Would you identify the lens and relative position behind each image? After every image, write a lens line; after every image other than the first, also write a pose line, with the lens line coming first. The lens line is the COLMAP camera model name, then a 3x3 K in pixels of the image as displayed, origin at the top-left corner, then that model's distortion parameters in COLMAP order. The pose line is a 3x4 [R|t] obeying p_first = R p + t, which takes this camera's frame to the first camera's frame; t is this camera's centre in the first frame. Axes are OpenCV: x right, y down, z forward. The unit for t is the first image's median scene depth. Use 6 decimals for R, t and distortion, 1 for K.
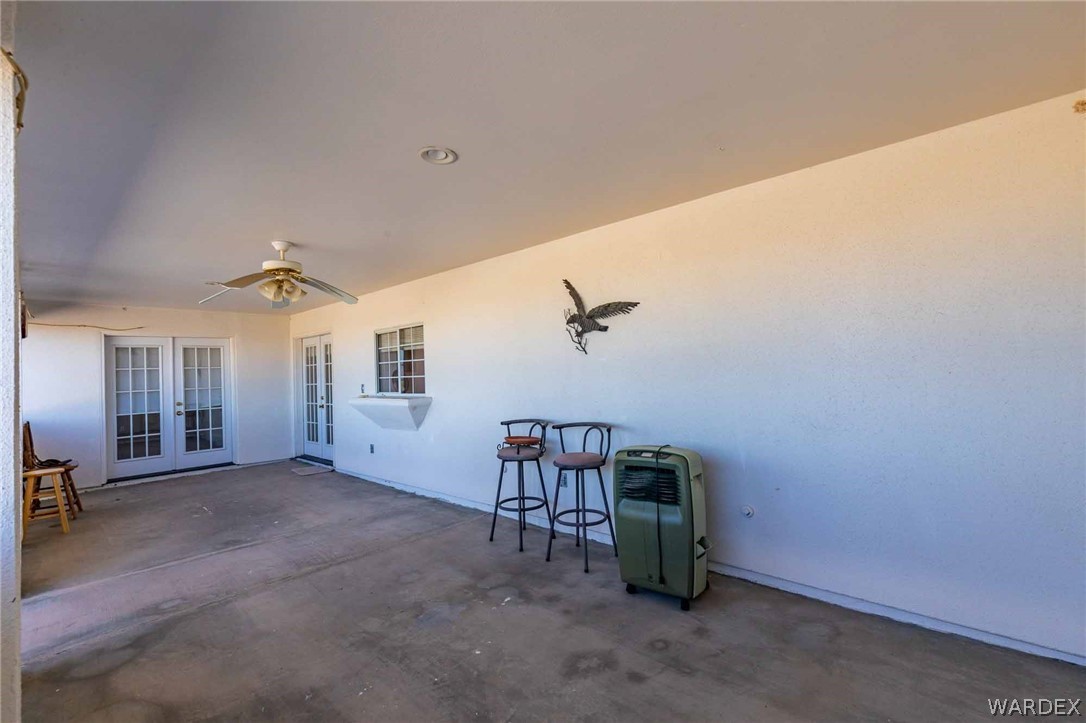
lens RADIAL K [[475.3, 0, 544.3], [0, 475.3, 364.6], [0, 0, 1]] dist [0.004458, -0.000117]
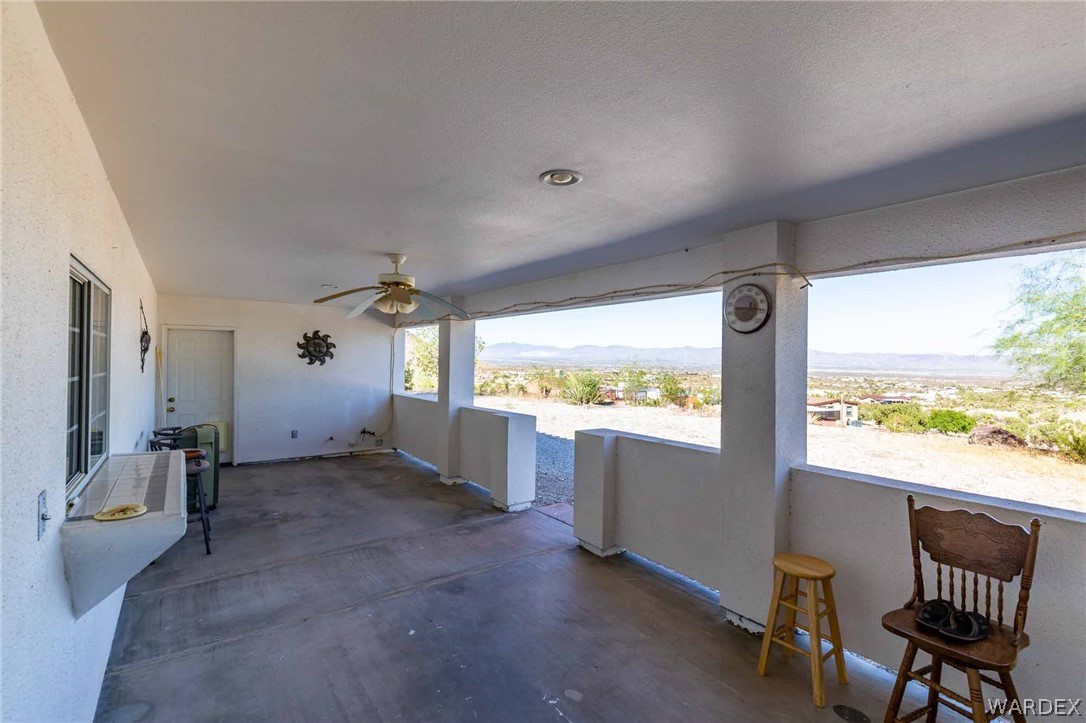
lens RADIAL K [[475.3, 0, 548.4], [0, 475.3, 358.5], [0, 0, 1]] dist [0.004458, -0.000117]
pose [[-0.984598, 0.022013, 0.173441, -1.182582], [0.018179, 0.999555, -0.023660, -0.012733], [-0.173885, -0.020143, -0.984560, 2.198111]]
